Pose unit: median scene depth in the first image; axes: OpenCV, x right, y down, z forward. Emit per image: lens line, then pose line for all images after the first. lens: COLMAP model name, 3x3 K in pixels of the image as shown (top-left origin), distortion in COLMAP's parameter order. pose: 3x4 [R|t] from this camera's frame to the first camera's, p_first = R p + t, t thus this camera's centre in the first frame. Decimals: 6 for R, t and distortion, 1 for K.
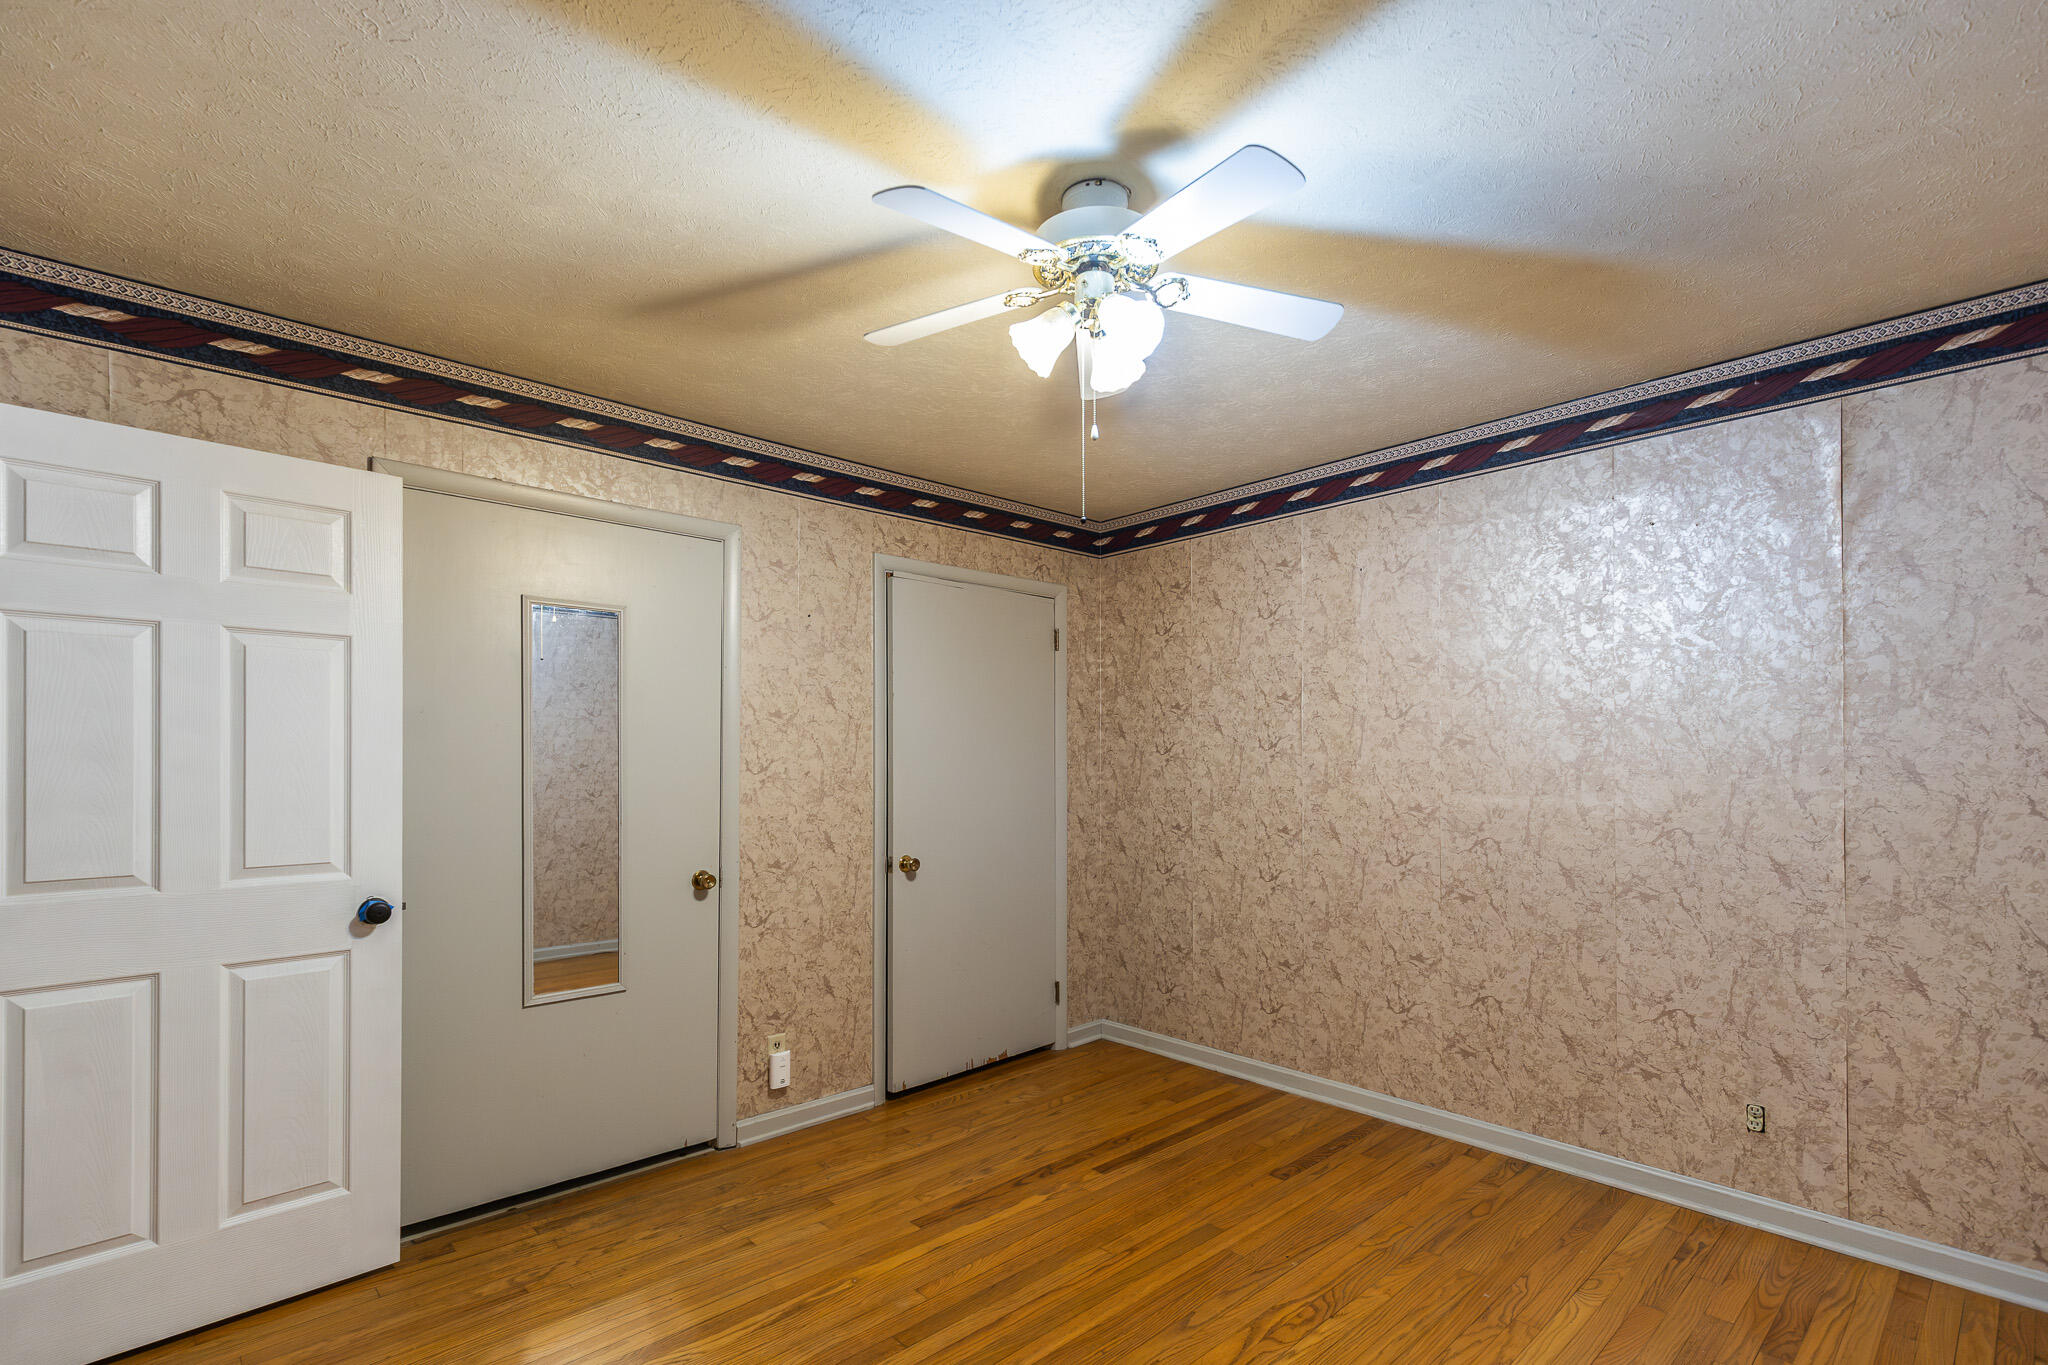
lens RADIAL K [[938.5, 0, 1052.0], [0, 938.5, 760.0], [0, 0, 1]] dist [0.005294, -0.001645]
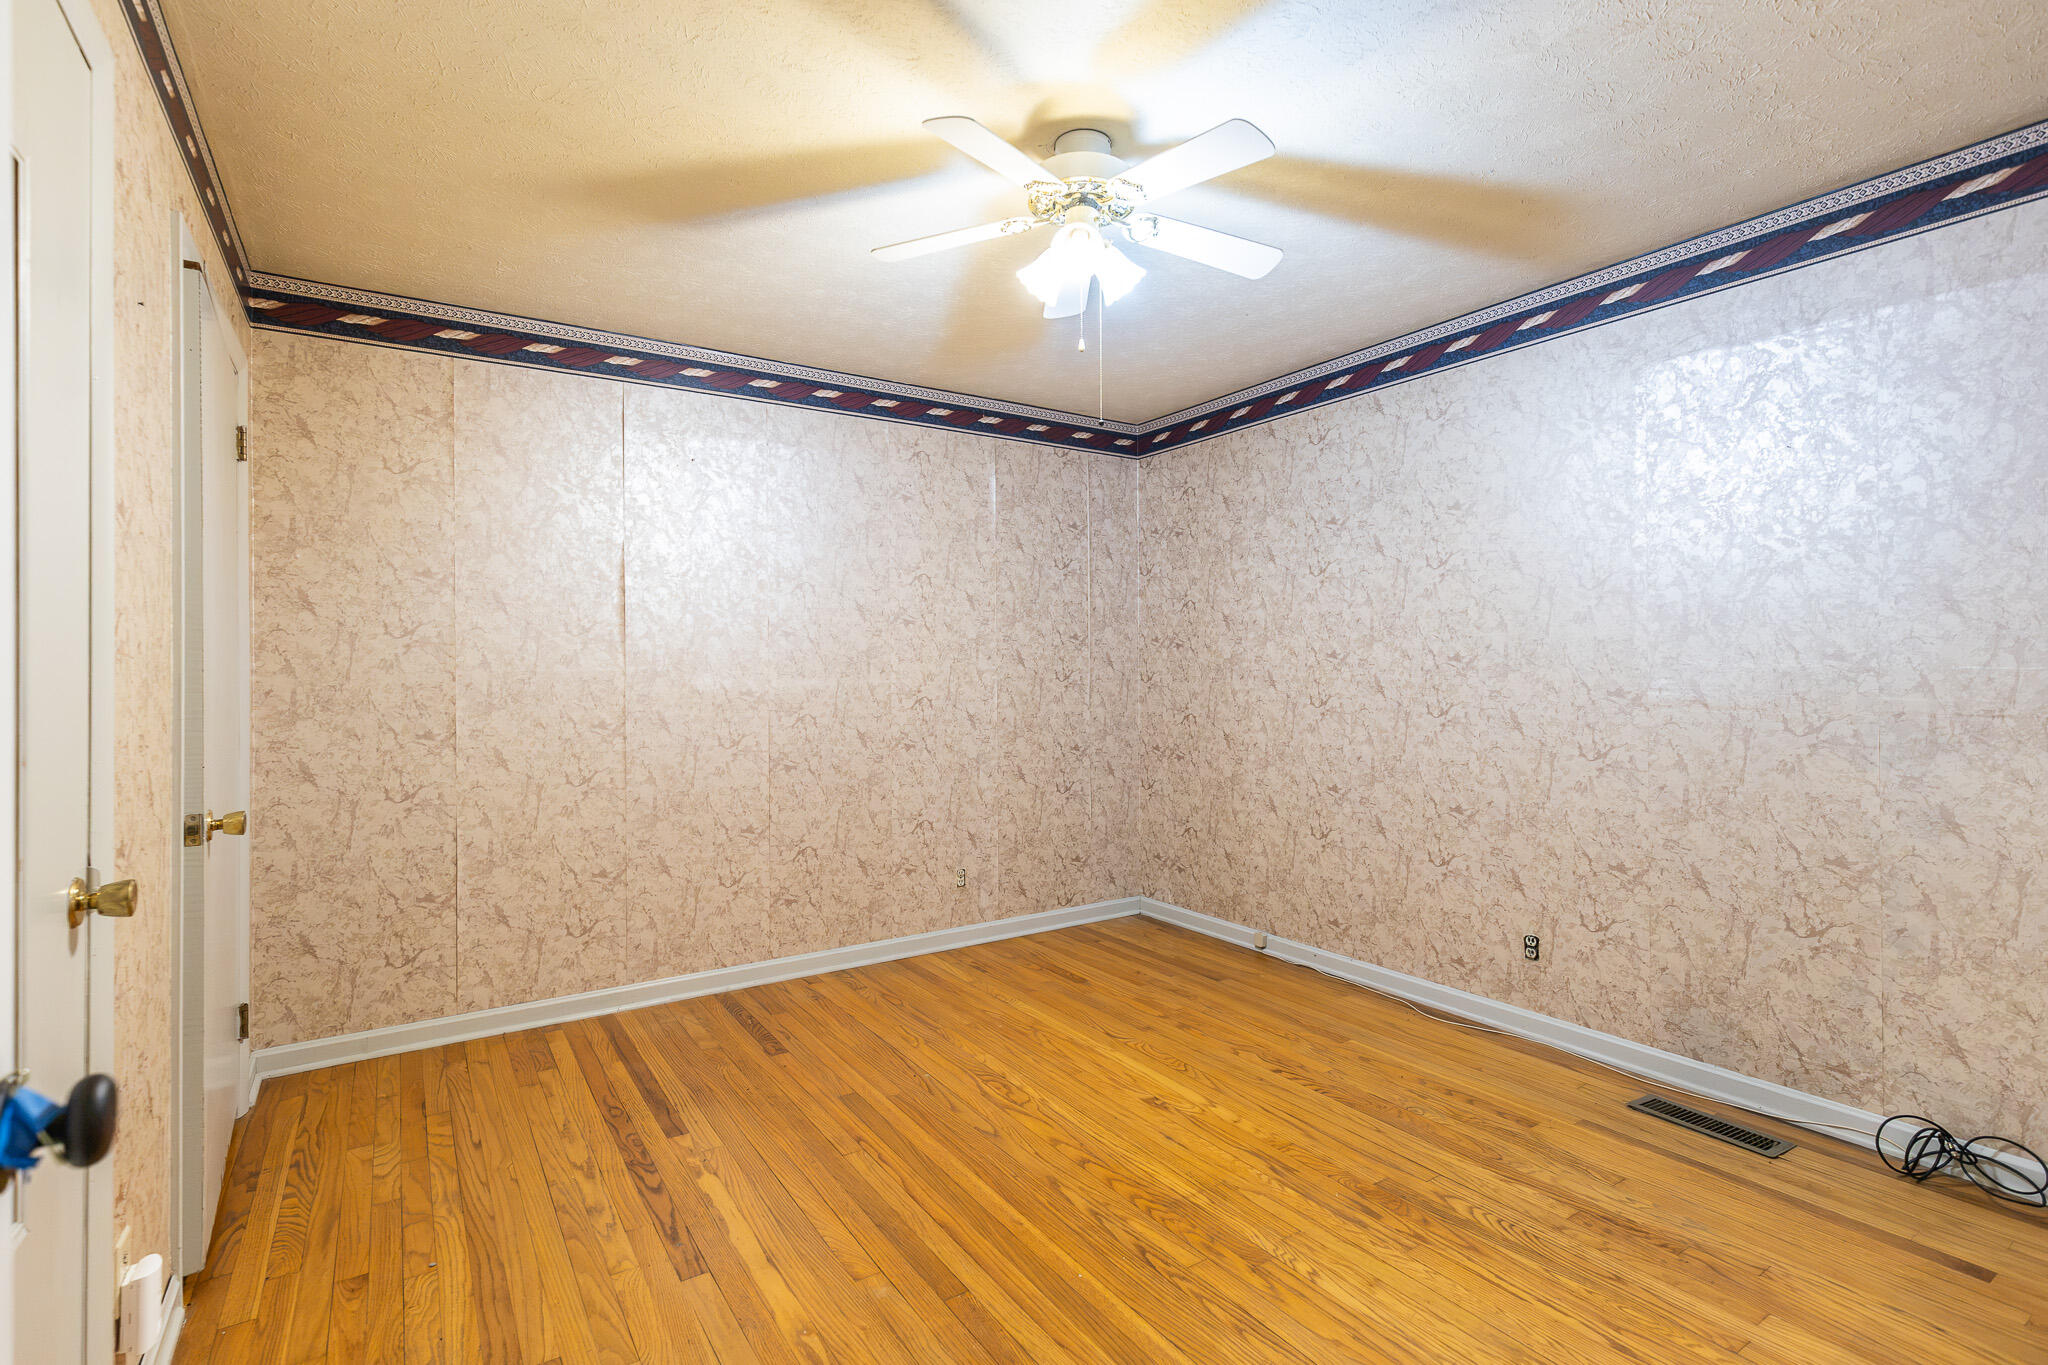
lens RADIAL K [[938.5, 0, 1019.9], [0, 938.5, 670.1], [0, 0, 1]] dist [0.005294, -0.001645]
pose [[0.192241, 0.000356, 0.981348, -0.678833], [0.007038, 0.999974, -0.001742, 0.031824], [-0.981323, 0.007241, 0.192233, 0.525366]]
